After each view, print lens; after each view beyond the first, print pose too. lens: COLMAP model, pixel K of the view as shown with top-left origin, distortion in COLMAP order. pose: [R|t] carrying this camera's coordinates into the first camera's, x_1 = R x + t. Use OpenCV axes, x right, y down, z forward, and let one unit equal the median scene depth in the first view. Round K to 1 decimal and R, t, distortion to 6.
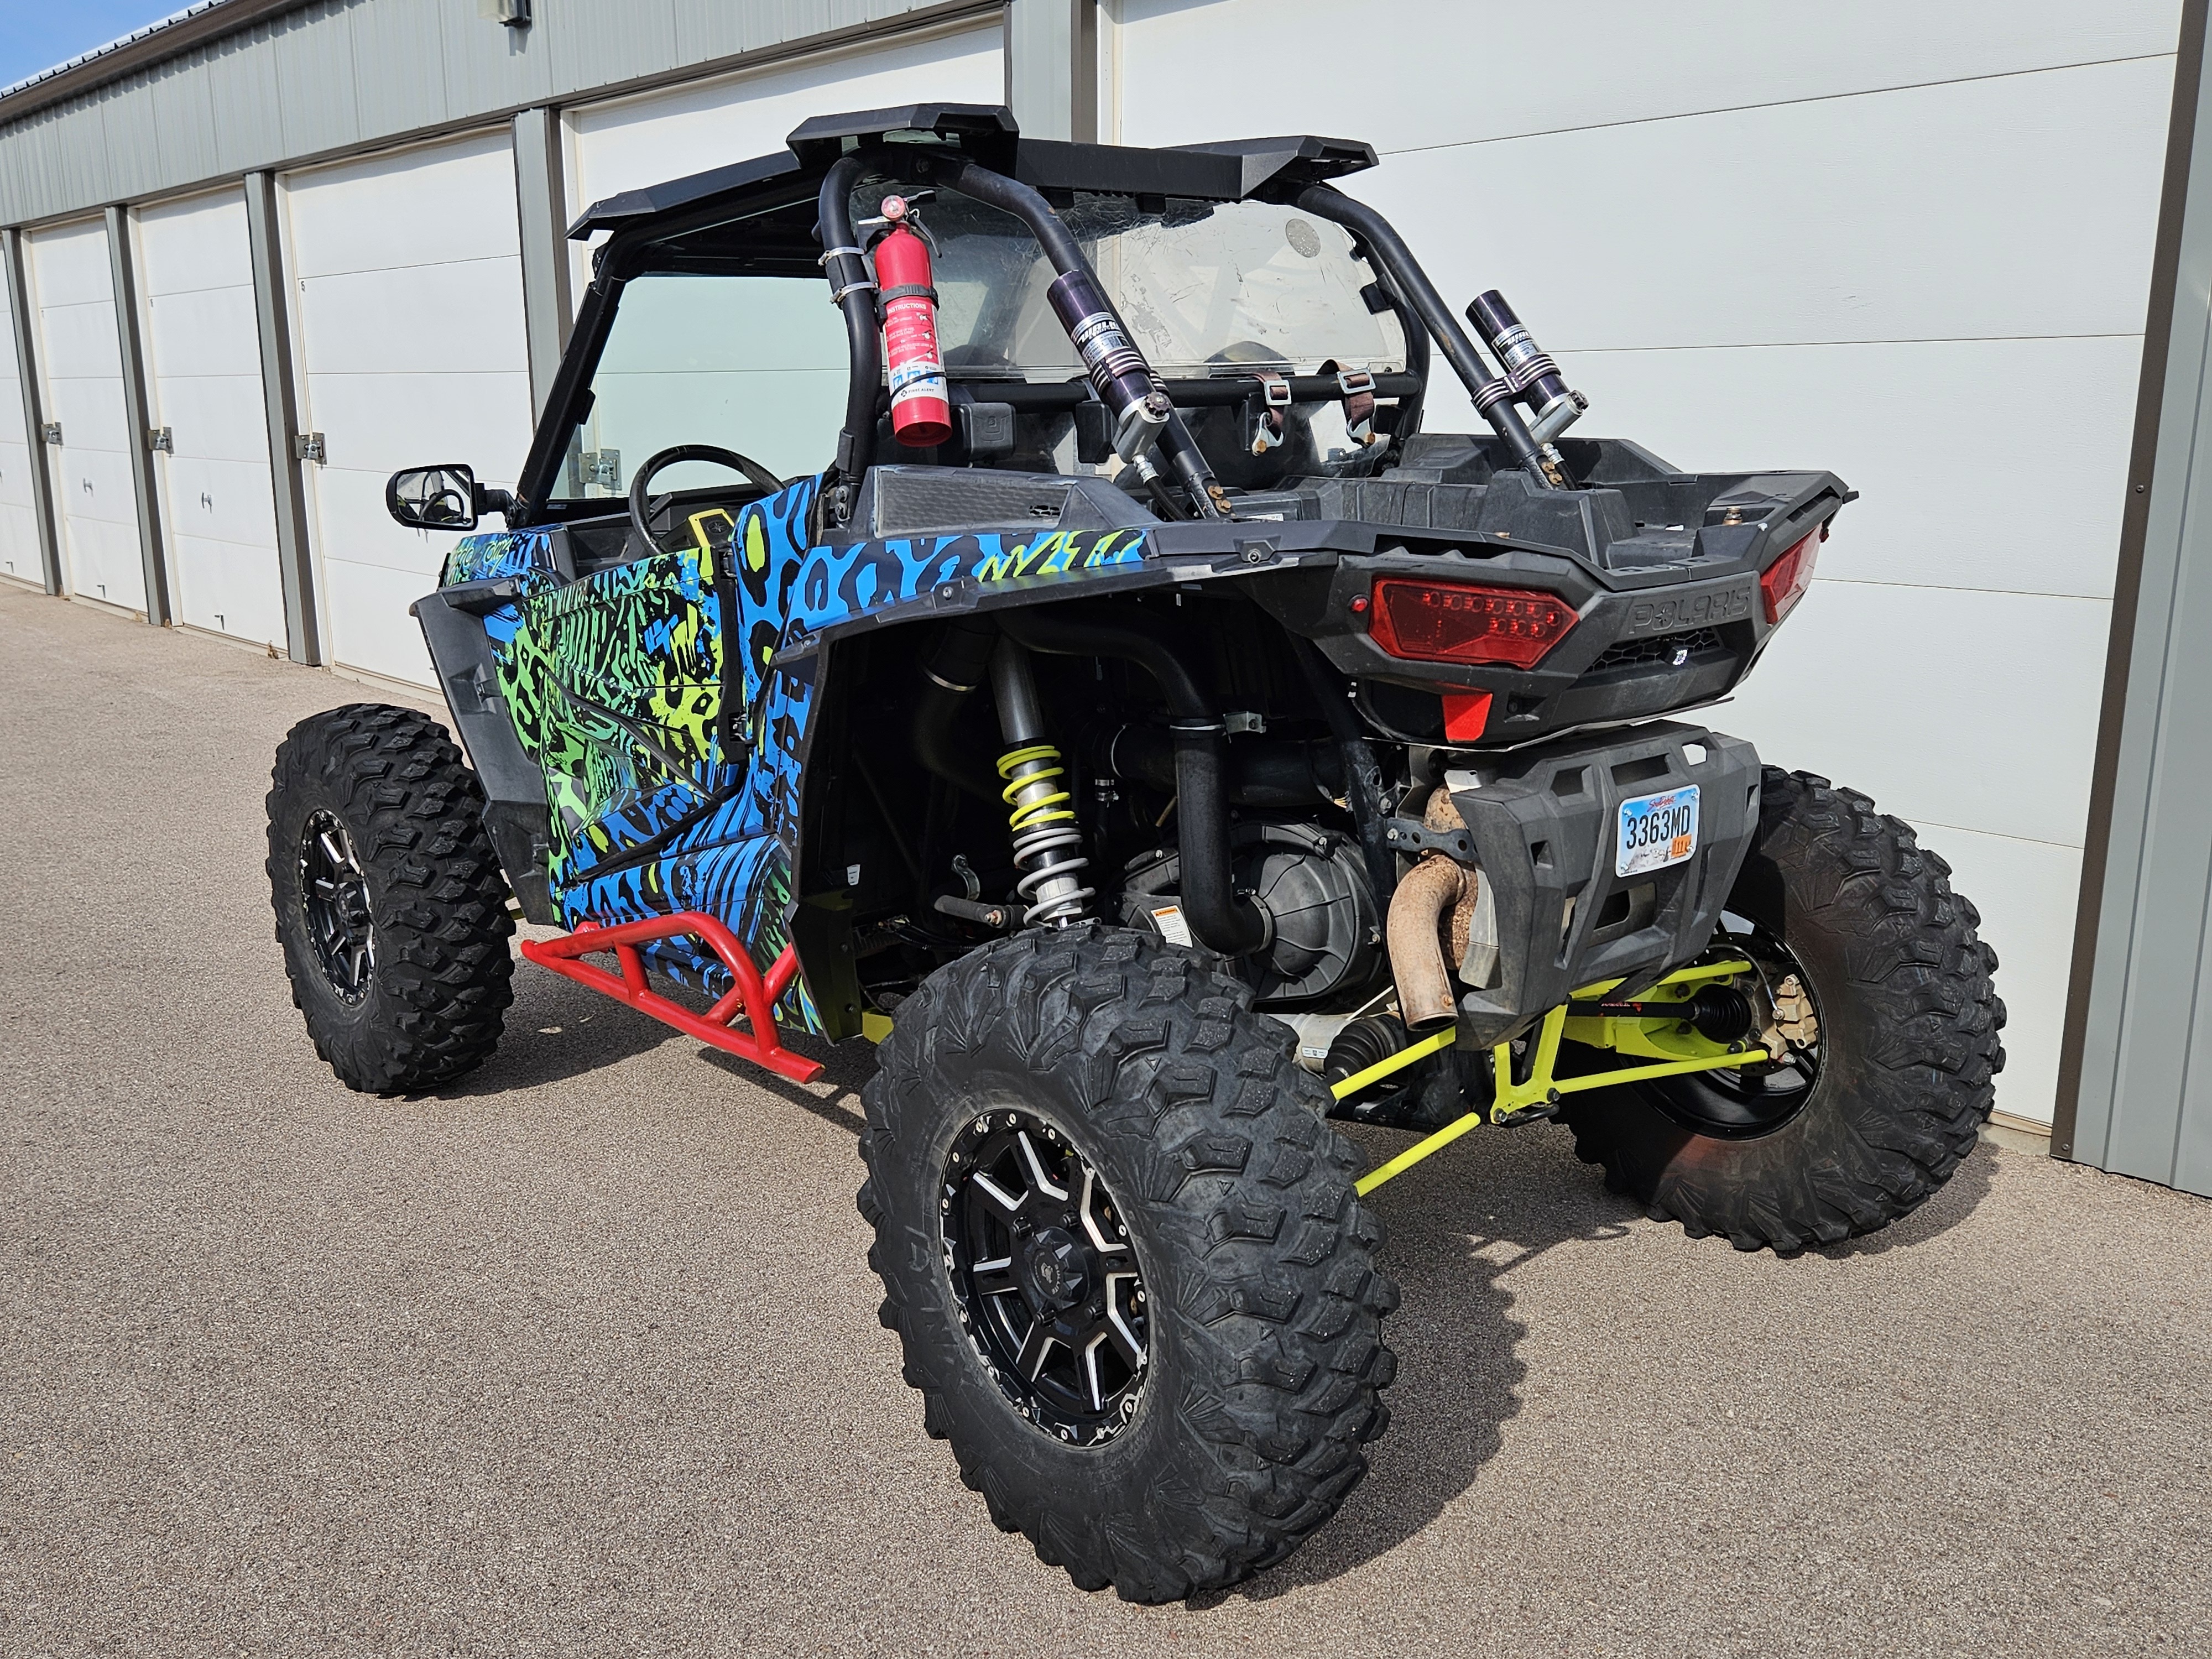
lens RADIAL K [[1925.1, 0, 1083.2], [0, 1925.1, 837.0], [0, 0, 1]] dist [0.075751, -0.002138]
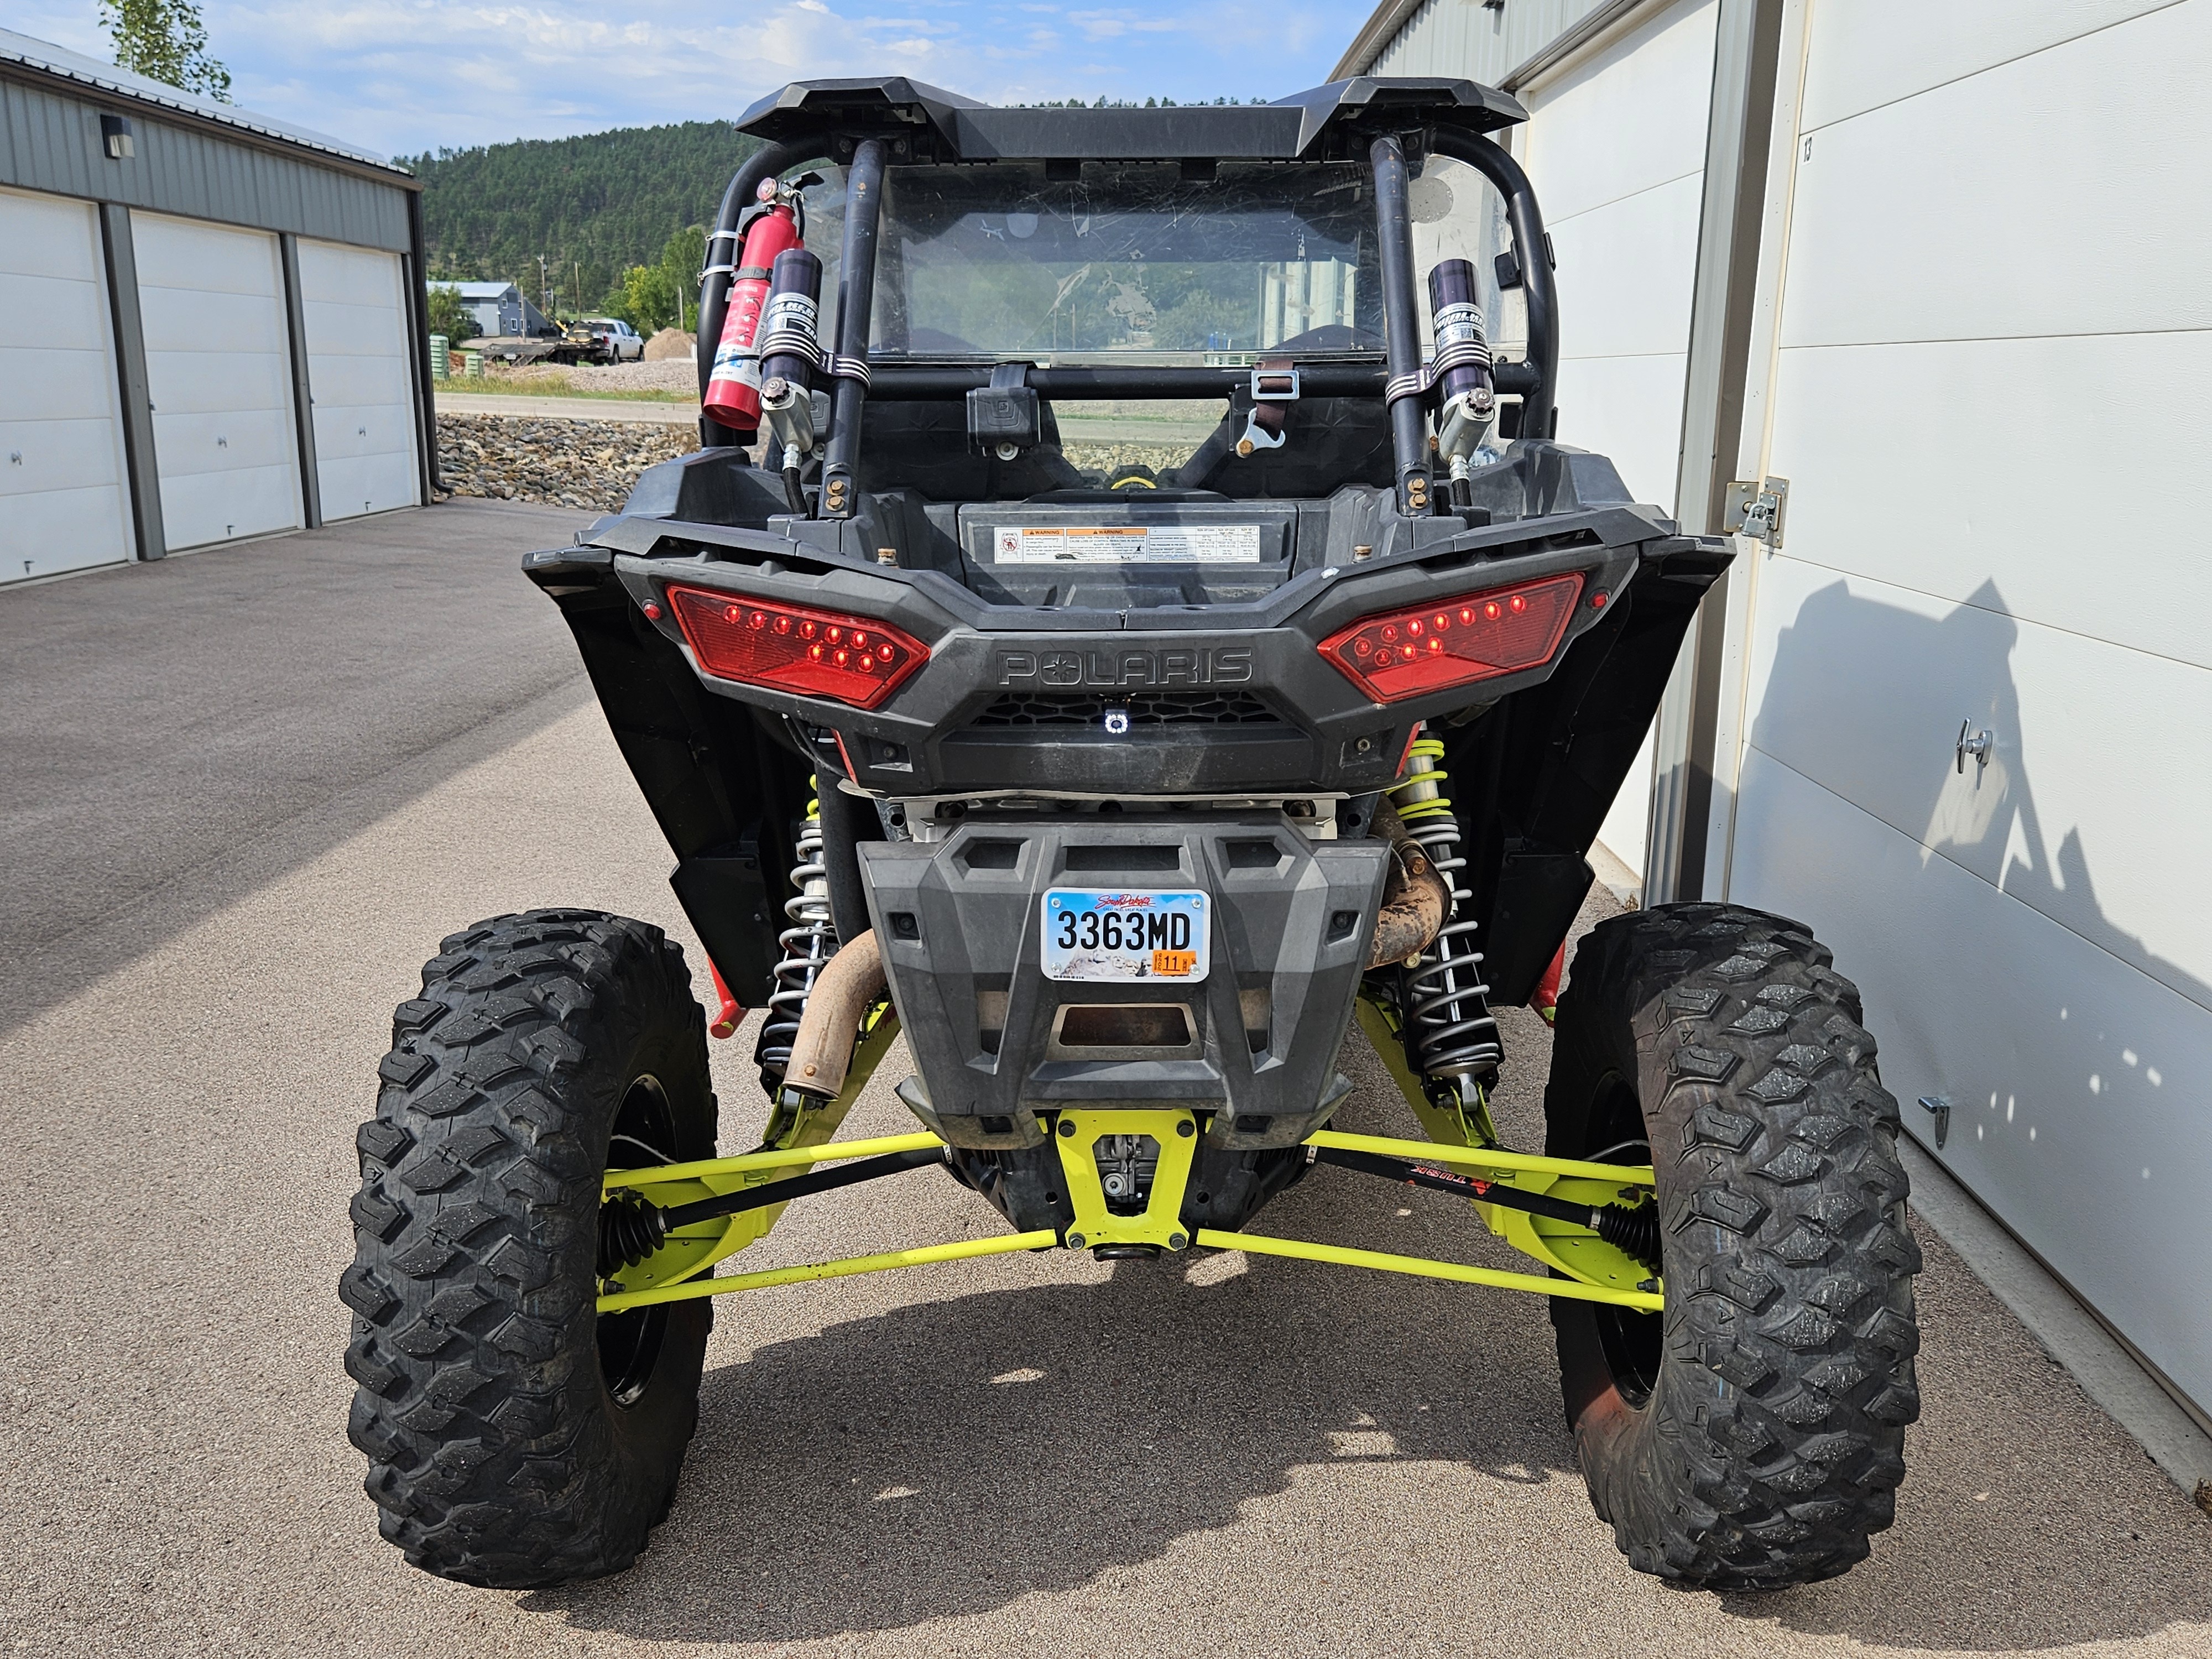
lens RADIAL K [[1925.1, 0, 1083.2], [0, 1925.1, 837.0], [0, 0, 1]] dist [0.075751, -0.002138]
pose [[0.763539, 0.162843, -0.624893, 0.774953], [-0.158412, 0.985347, 0.063217, -0.091424], [0.626031, 0.050722, 0.778147, 0.361115]]
